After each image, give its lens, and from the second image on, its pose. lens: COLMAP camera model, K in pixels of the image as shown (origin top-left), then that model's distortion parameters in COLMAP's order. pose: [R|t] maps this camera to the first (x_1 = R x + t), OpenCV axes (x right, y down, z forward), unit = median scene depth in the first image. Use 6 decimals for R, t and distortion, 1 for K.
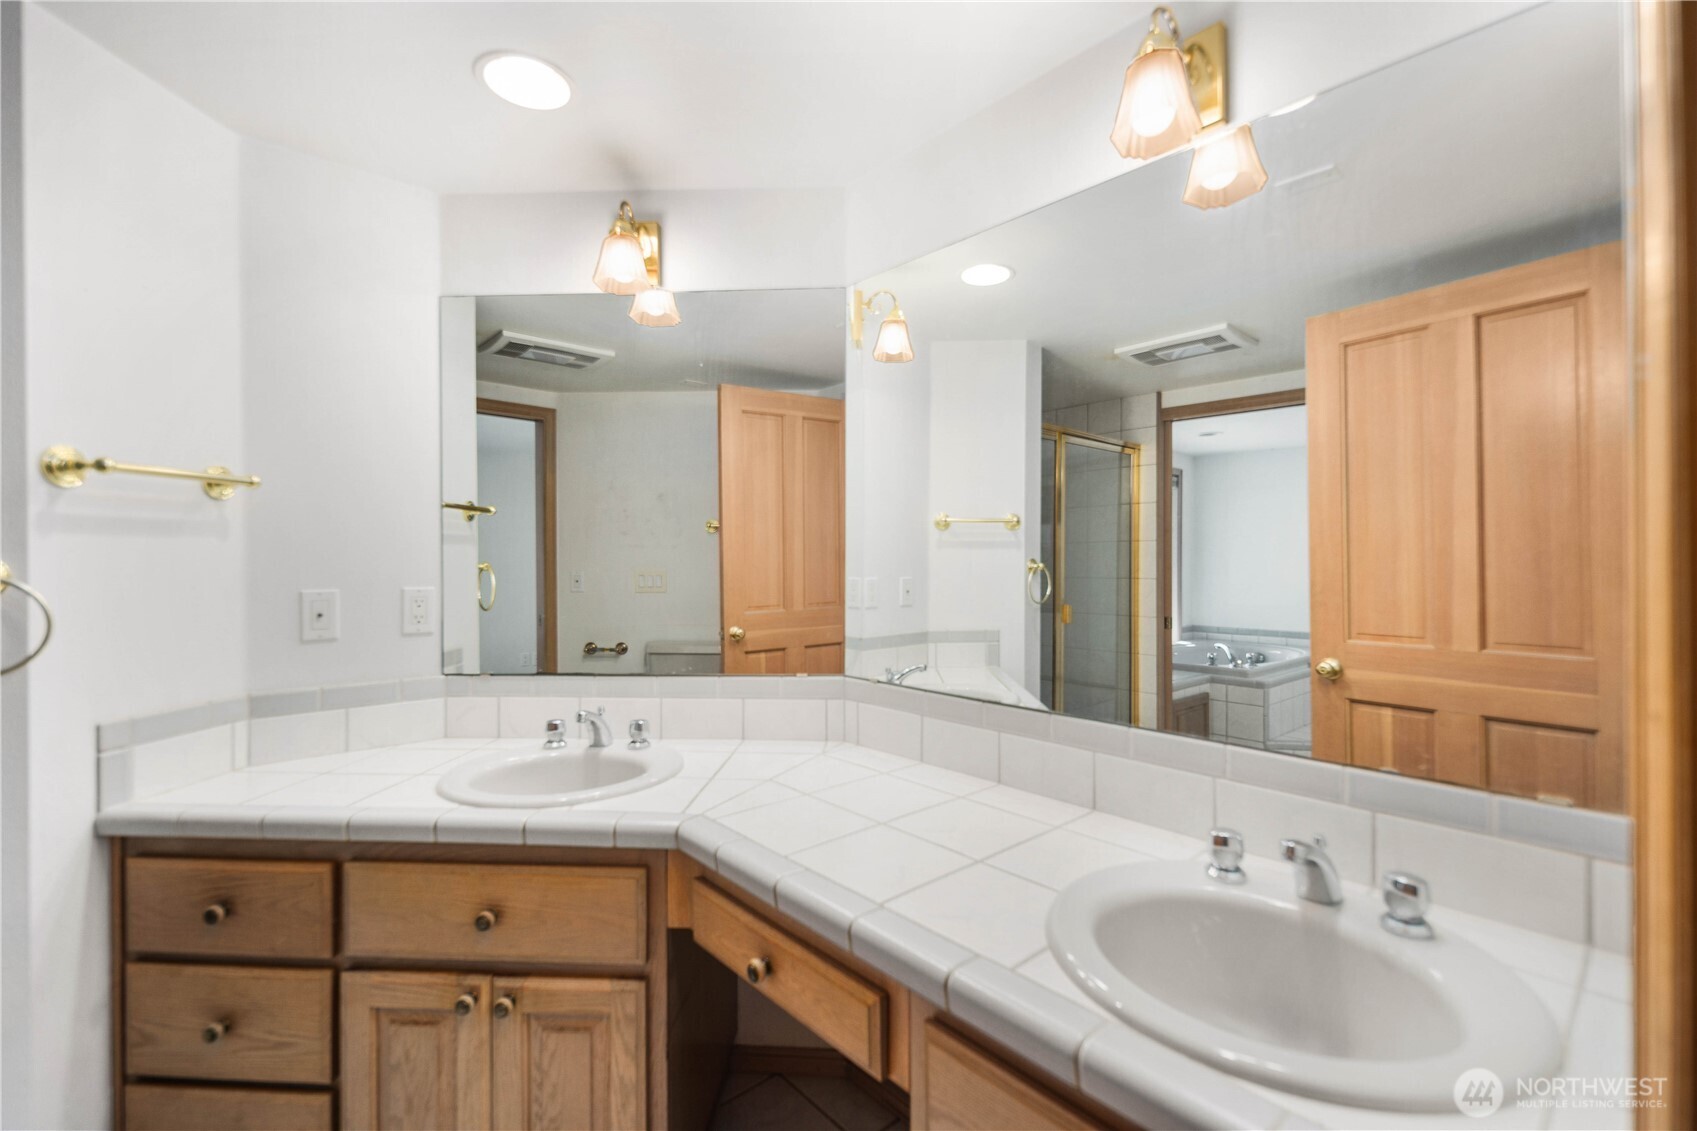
lens RADIAL K [[749.6, 0, 849.9], [0, 749.6, 532.3], [0, 0, 1]] dist [0.001724, 0.000198]
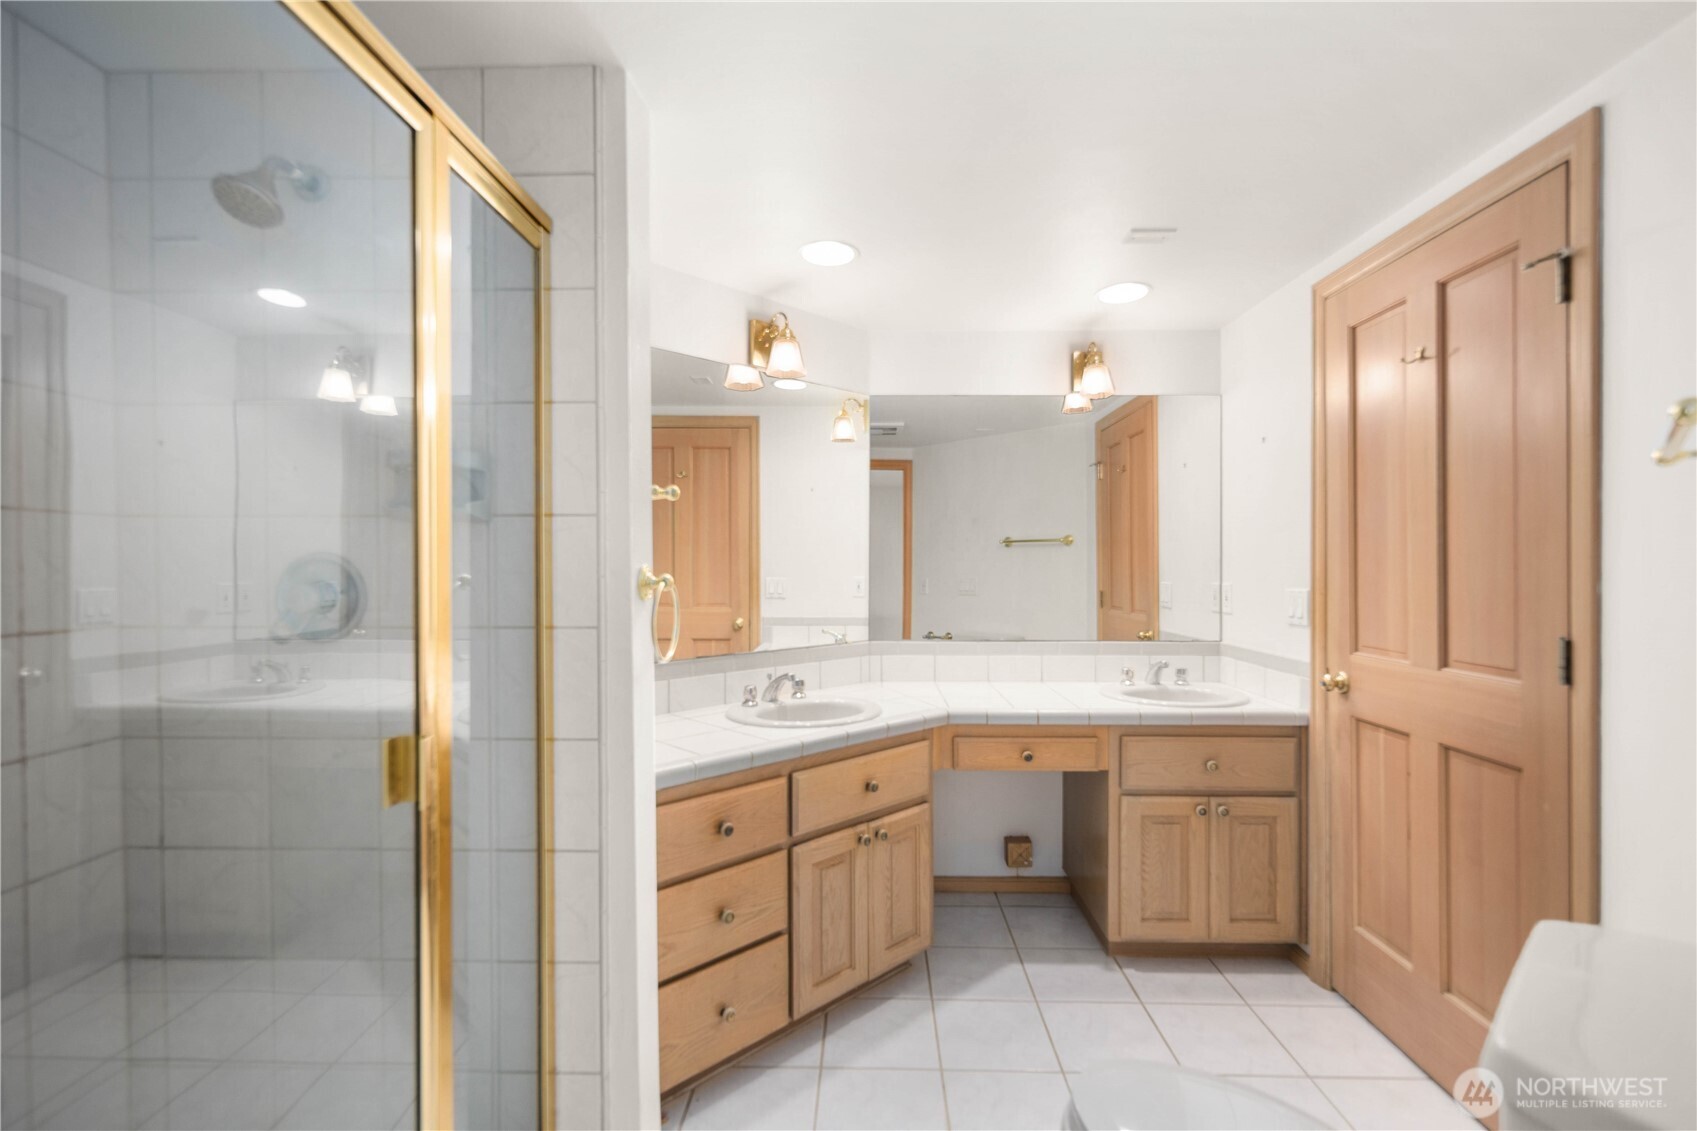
lens RADIAL K [[750.0, 0, 850.5], [0, 750.0, 558.0], [0, 0, 1]] dist [0.000256, 0.000069]
pose [[0.695474, -0.004224, 0.718539, -1.636085], [-0.005675, 0.999919, 0.011371, 0.012717], [-0.718529, -0.011986, 0.695394, -0.074253]]
